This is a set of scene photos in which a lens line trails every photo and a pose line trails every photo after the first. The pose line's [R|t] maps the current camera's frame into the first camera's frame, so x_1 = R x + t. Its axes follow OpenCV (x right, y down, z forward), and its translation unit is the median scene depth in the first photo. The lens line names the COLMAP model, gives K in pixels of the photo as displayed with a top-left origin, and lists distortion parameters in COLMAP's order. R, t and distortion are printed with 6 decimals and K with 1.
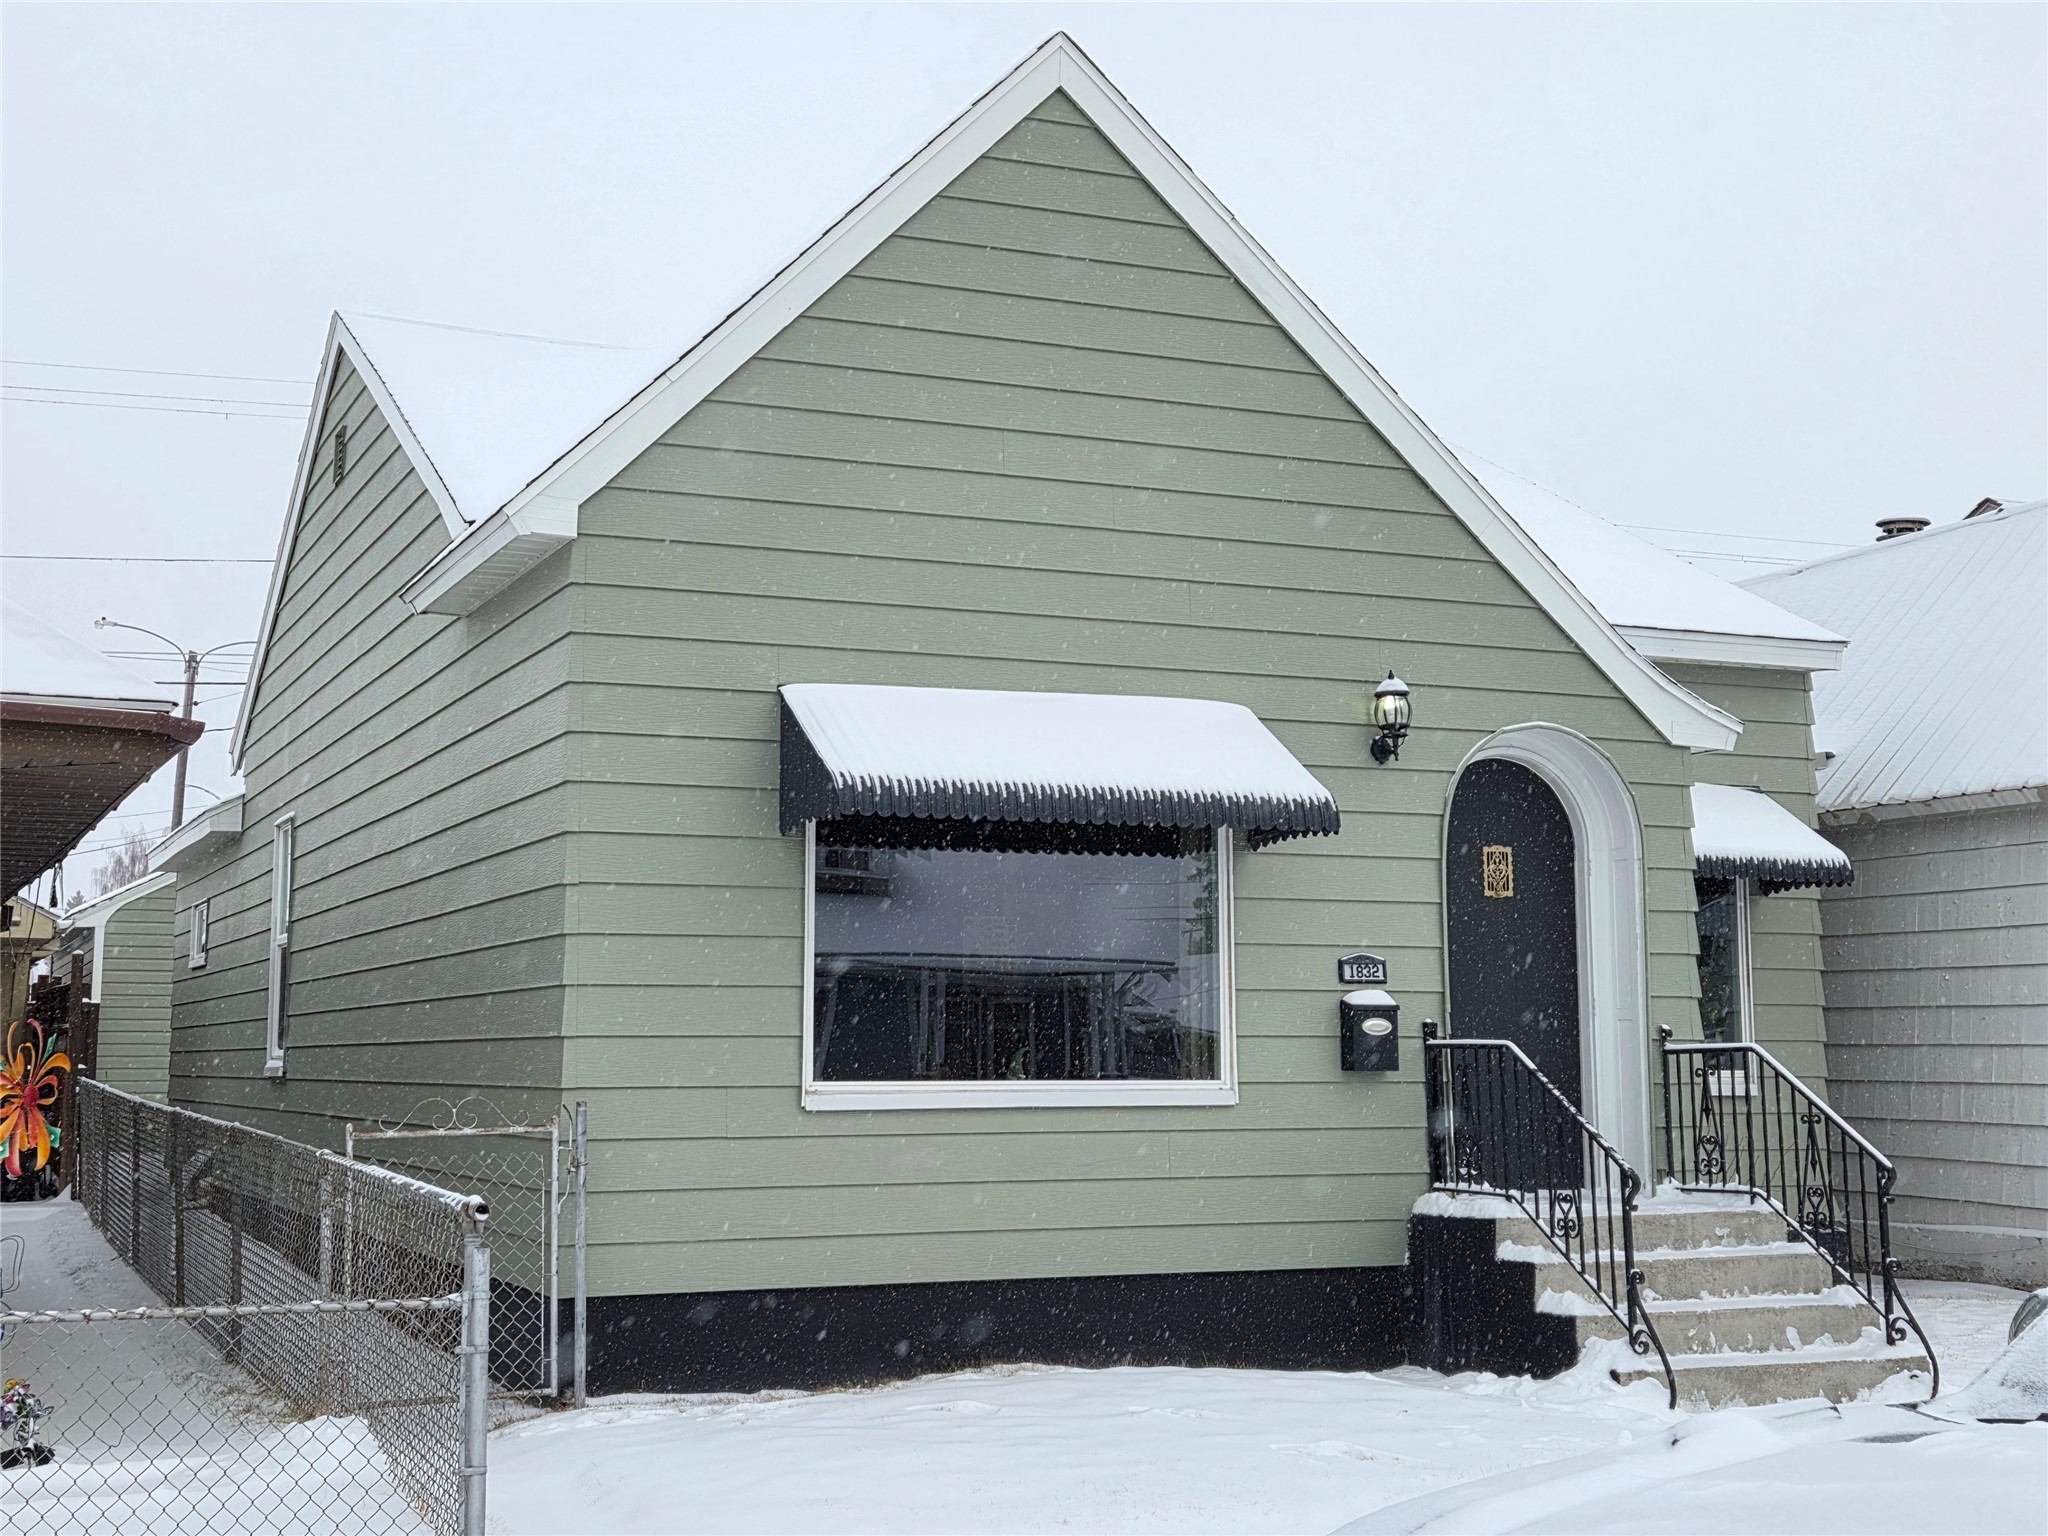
lens RADIAL K [[2629.6, 0, 1024.0], [0, 2629.6, 768.0], [0, 0, 1]] dist [0.114844, 0.003679]
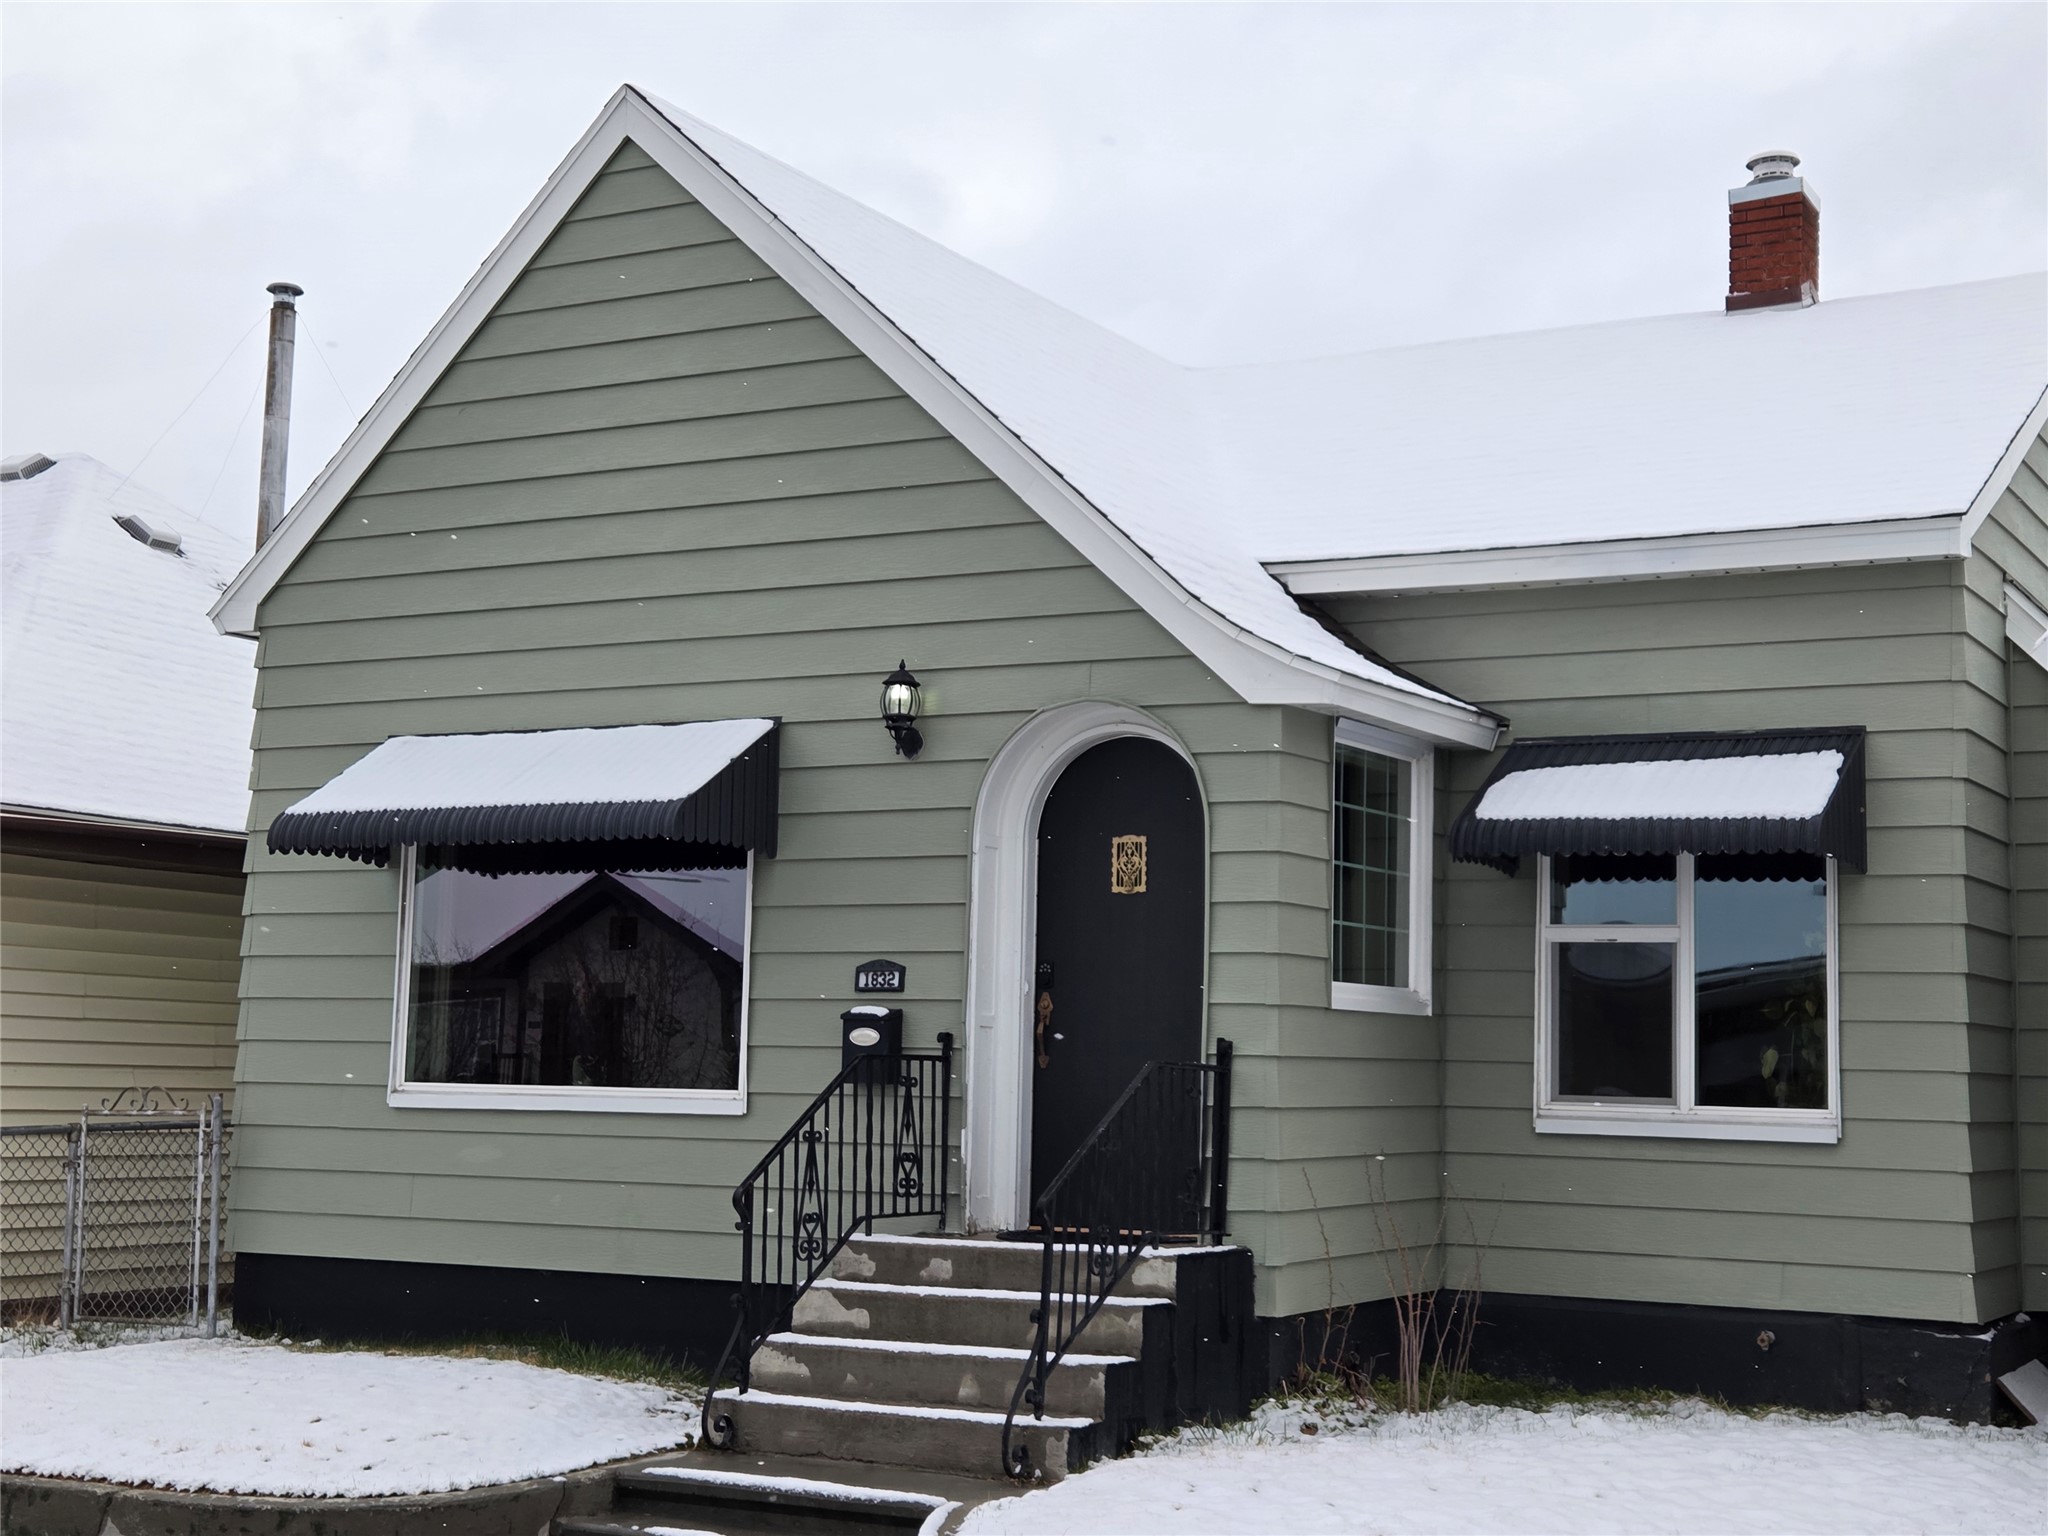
lens RADIAL K [[2947.9, 0, 1024.0], [0, 2947.9, 768.0], [0, 0, 1]] dist [0.058850, 0.062088]
pose [[0.620419, -0.068836, -0.781244, 0.995986], [0.064280, 0.997252, -0.036822, 0.043944], [0.781632, -0.027373, 0.623139, 0.382133]]
